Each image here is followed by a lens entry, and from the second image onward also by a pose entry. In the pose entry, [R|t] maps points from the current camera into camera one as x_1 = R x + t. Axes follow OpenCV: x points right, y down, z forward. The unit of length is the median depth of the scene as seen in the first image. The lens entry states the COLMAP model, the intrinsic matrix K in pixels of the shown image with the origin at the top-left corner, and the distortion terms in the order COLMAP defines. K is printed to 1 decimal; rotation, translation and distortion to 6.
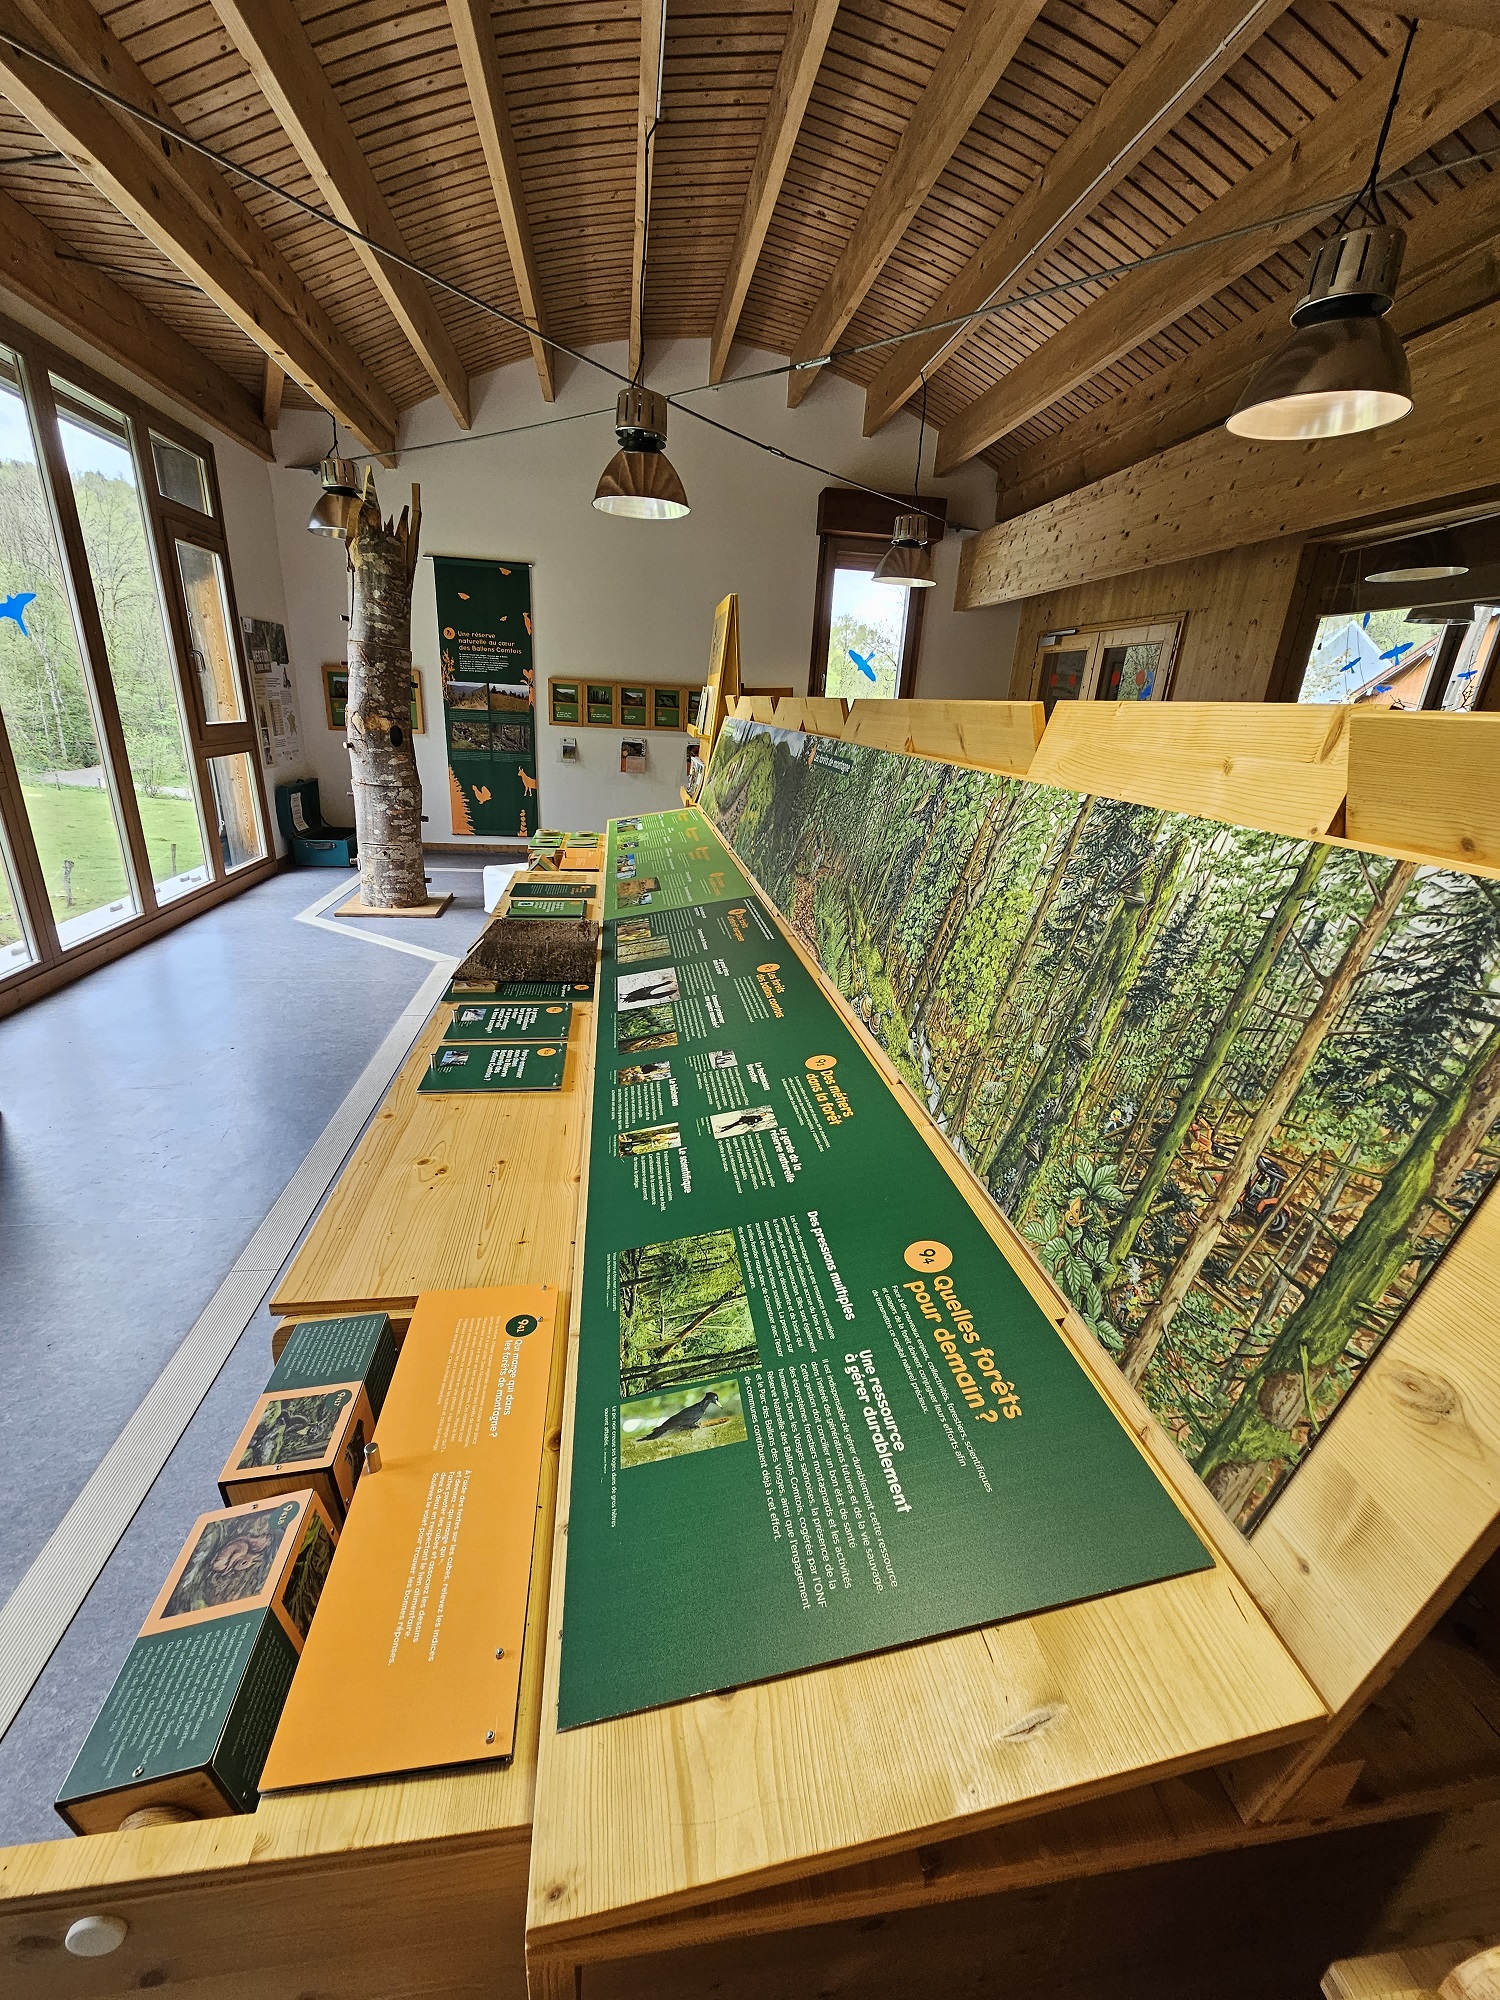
lens RADIAL K [[813.2, 0, 750.0], [0, 813.2, 1000.0], [0, 0, 1]] dist [-0.015207, 0.000137]
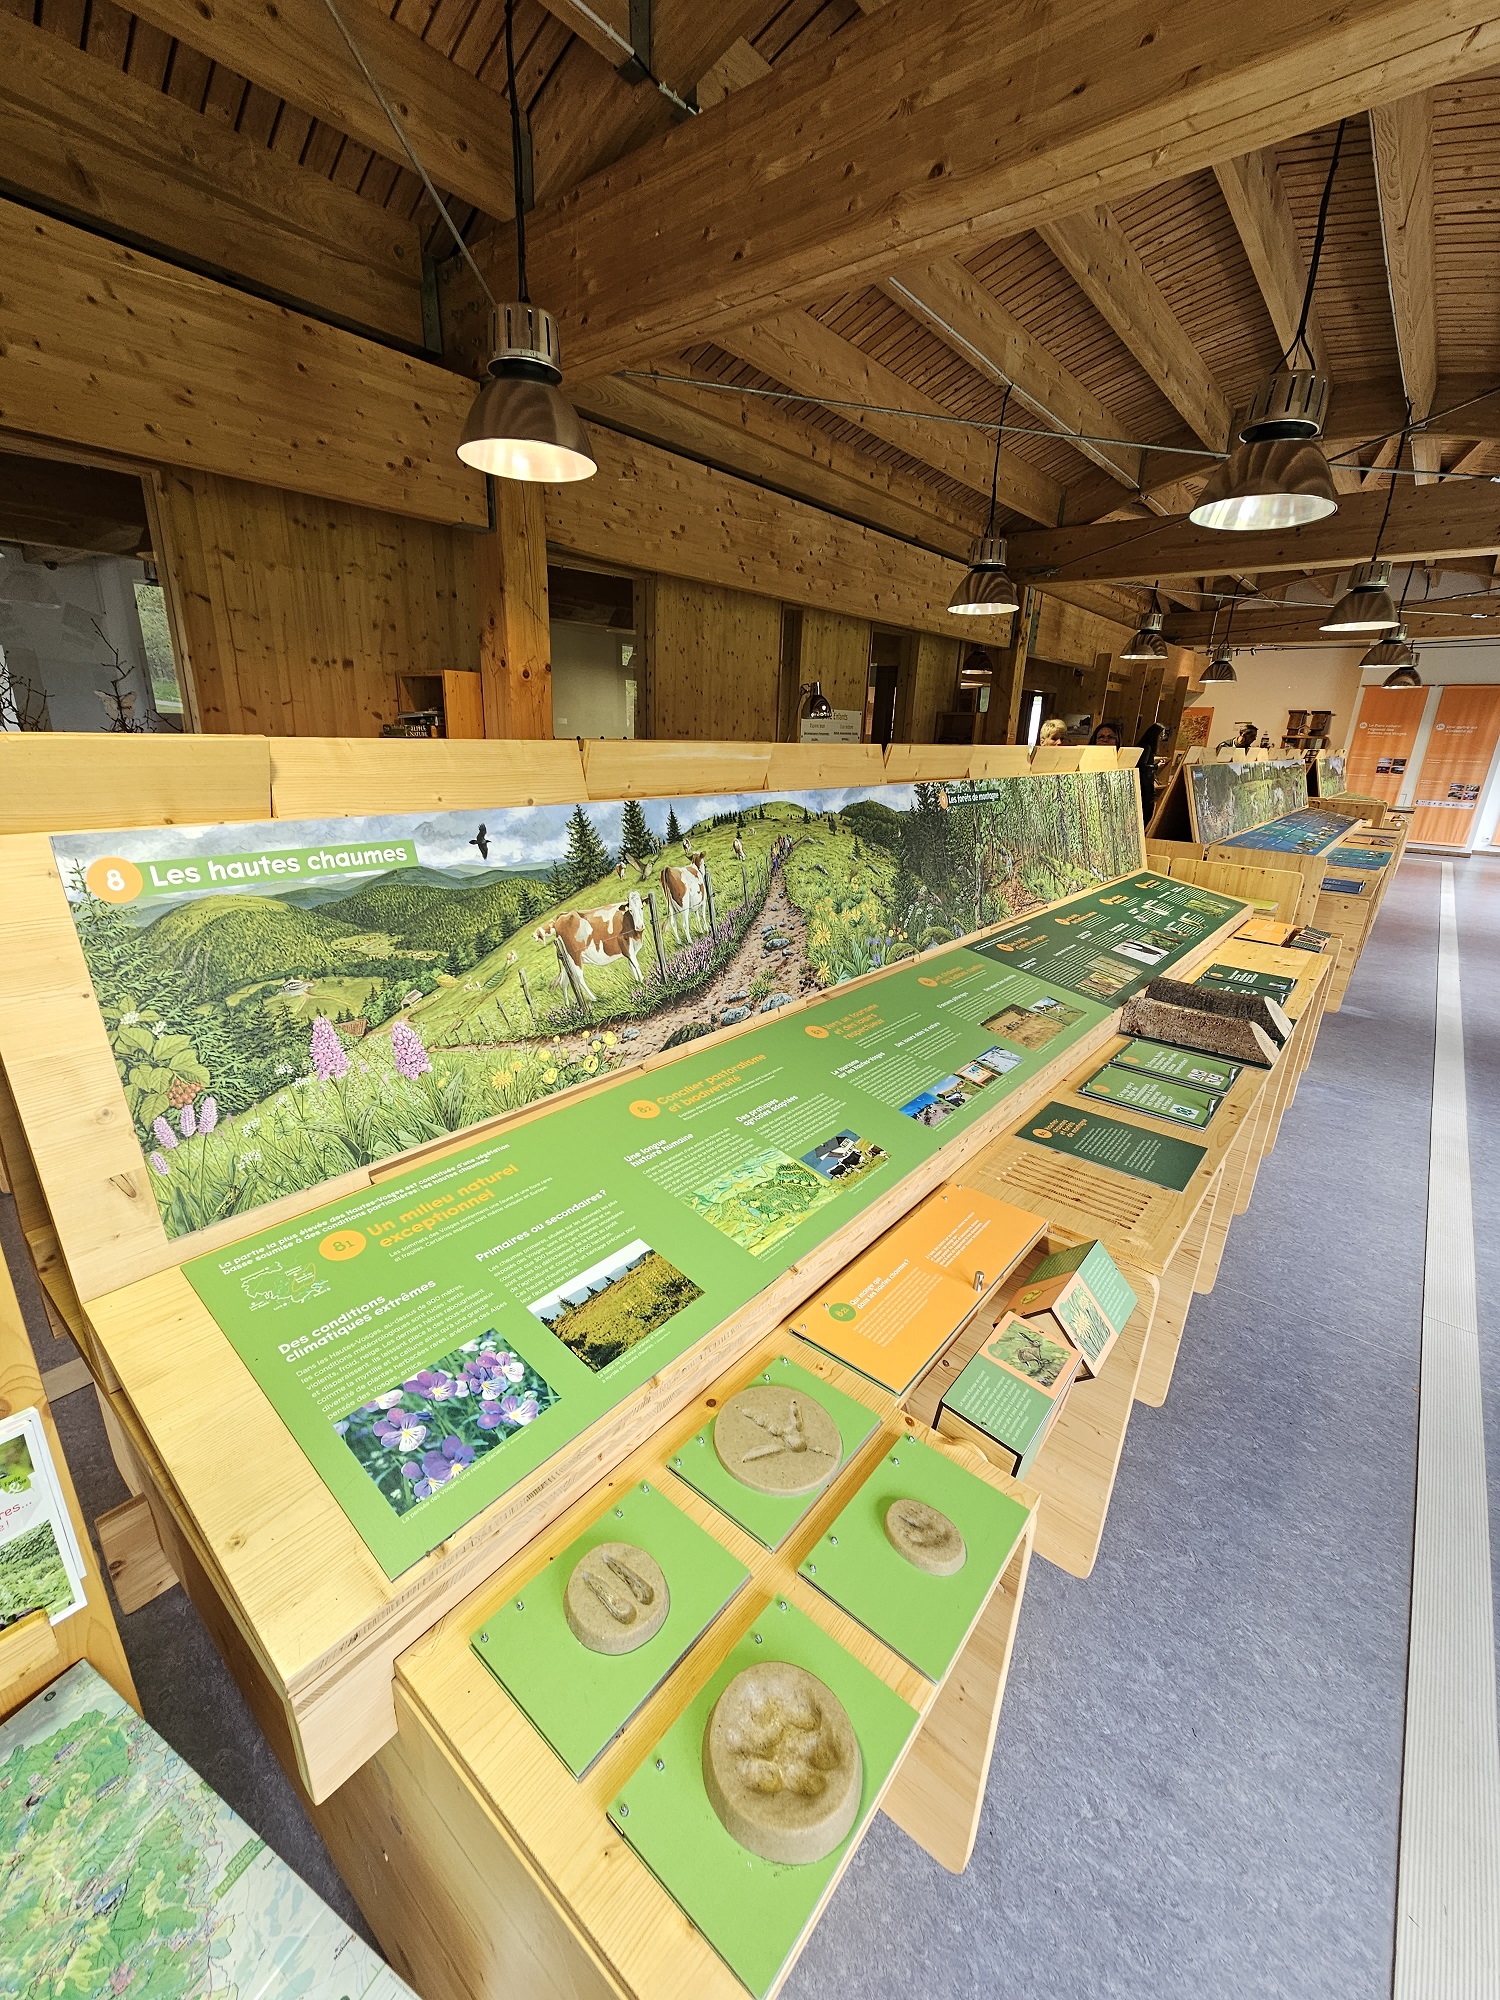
lens RADIAL K [[813.2, 0, 750.0], [0, 813.2, 1000.0], [0, 0, 1]] dist [-0.015207, 0.000137]
pose [[-0.666491, -0.304295, 0.680584, -0.182553], [0.197517, 0.808209, 0.554784, -0.241006], [-0.718872, 0.504186, -0.478561, 0.603731]]
